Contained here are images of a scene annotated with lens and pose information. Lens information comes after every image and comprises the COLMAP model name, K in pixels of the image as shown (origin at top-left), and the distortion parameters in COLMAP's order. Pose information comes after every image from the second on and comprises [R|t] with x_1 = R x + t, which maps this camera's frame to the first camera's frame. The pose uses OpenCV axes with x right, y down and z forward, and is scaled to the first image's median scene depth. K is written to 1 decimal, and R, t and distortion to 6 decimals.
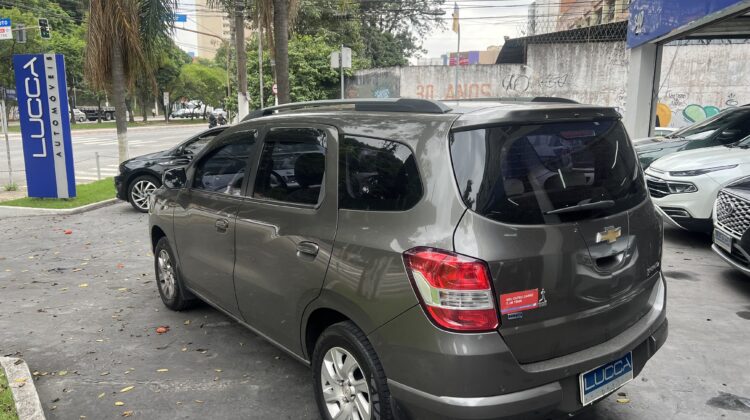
lens RADIAL K [[554.3, 0, 371.7], [0, 554.3, 211.8], [0, 0, 1]] dist [0.002055, -0.002453]
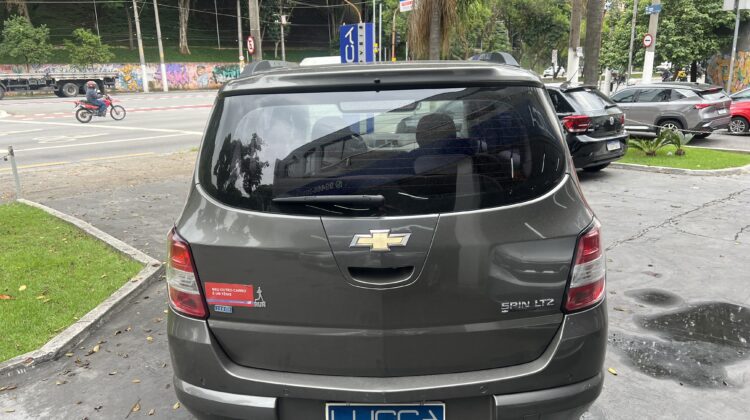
lens RADIAL K [[554.3, 0, 371.7], [0, 554.3, 211.8], [0, 0, 1]] dist [0.002055, -0.002453]
pose [[0.777460, 0.135370, -0.614191, 0.131097], [-0.089705, 0.990445, 0.104747, -0.011235], [0.622502, -0.026341, 0.782175, 0.060861]]
